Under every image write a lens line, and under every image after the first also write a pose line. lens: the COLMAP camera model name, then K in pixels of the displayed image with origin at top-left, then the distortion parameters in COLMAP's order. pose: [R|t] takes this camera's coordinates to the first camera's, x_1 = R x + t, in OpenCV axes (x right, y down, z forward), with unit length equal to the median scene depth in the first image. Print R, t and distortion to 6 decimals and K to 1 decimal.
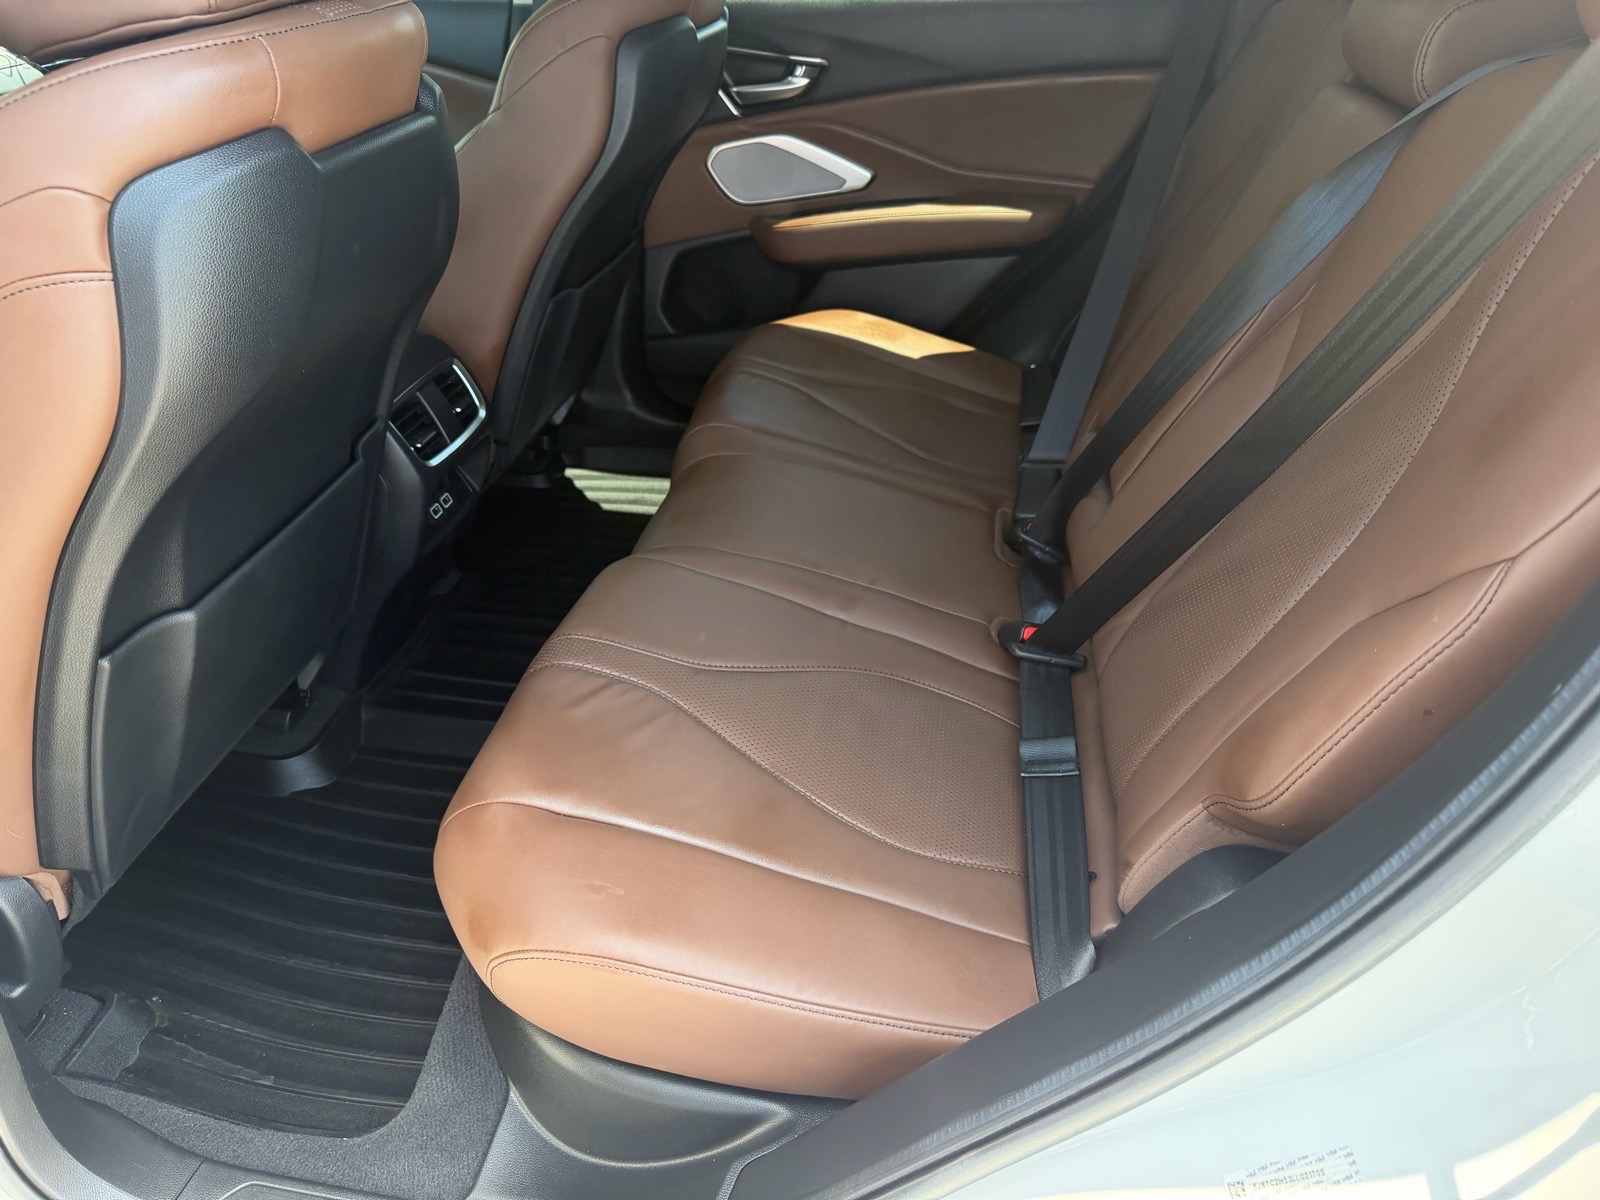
lens RADIAL K [[1121.1, 0, 800.0], [0, 1121.1, 600.0], [0, 0, 1]] dist [0.166621, -0.359738]
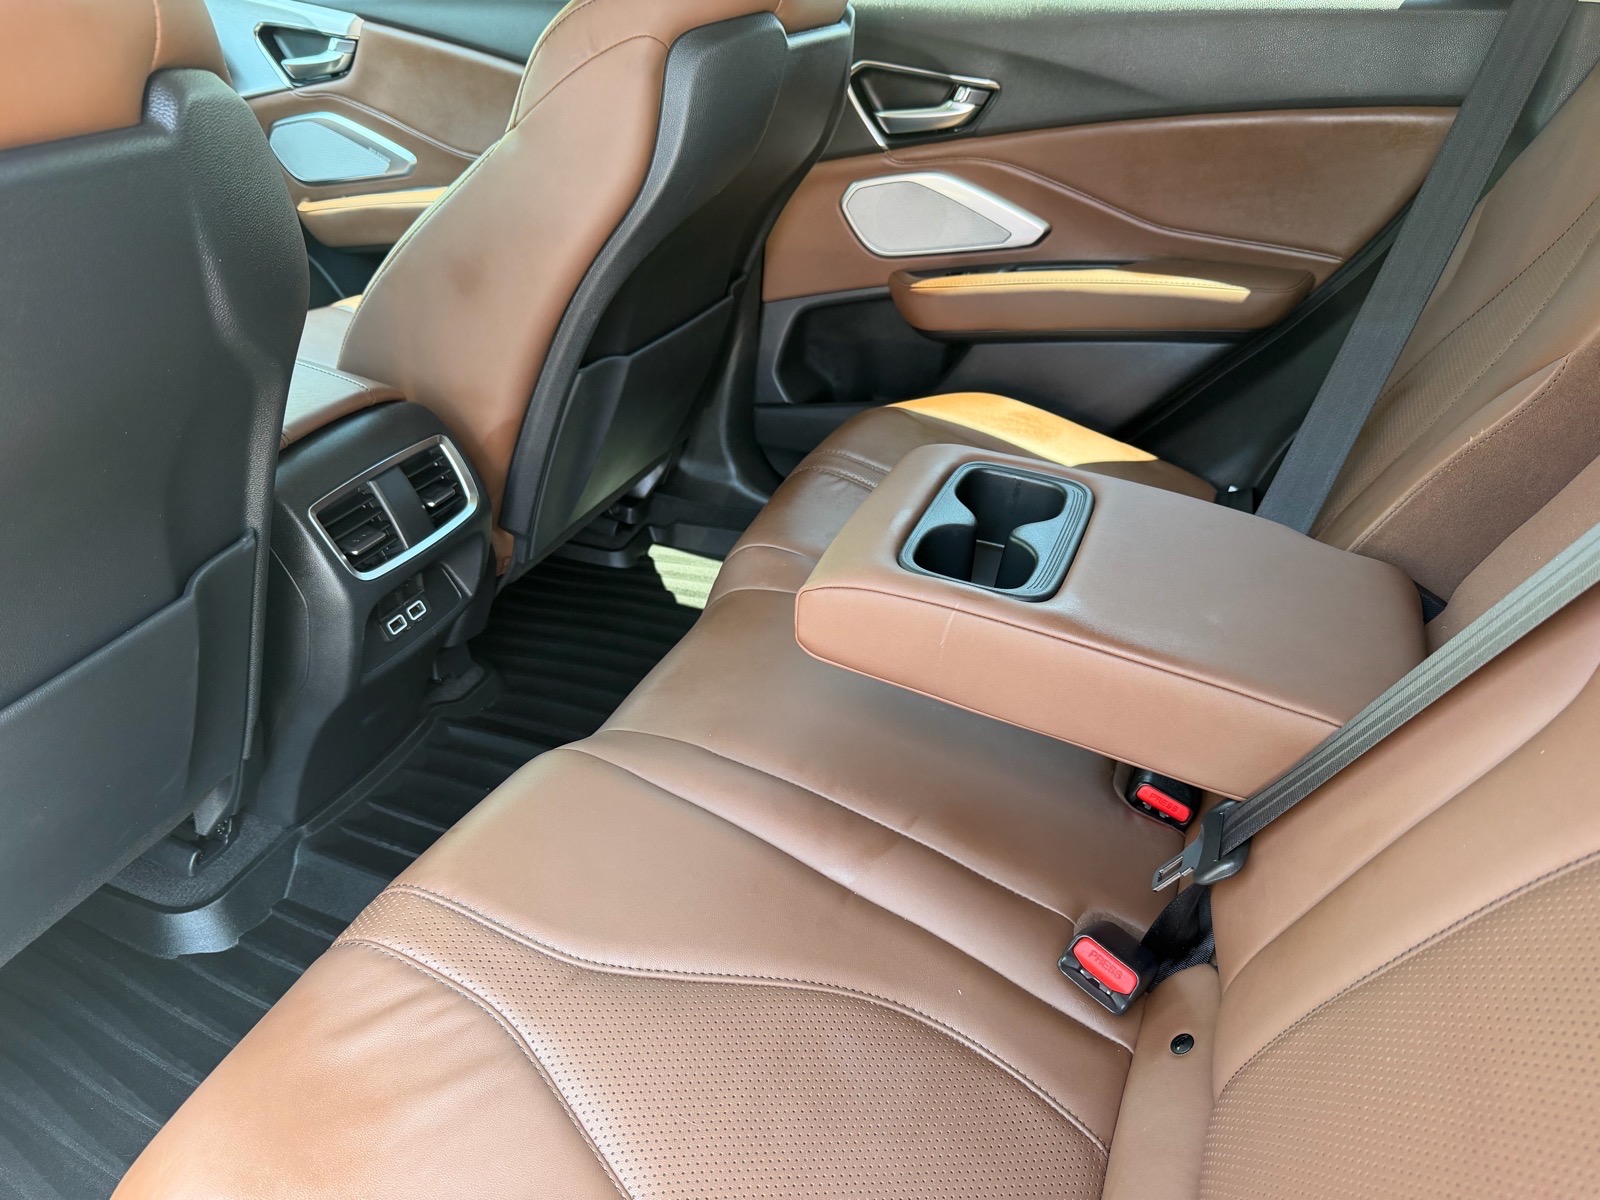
lens RADIAL K [[1121.1, 0, 800.0], [0, 1121.1, 600.0], [0, 0, 1]] dist [0.166621, -0.359738]
pose [[0.975414, 0.116241, -0.187232, 0.078486], [-0.119717, 0.992781, -0.007325, -0.096069], [0.185029, 0.029559, 0.982288, 0.211877]]
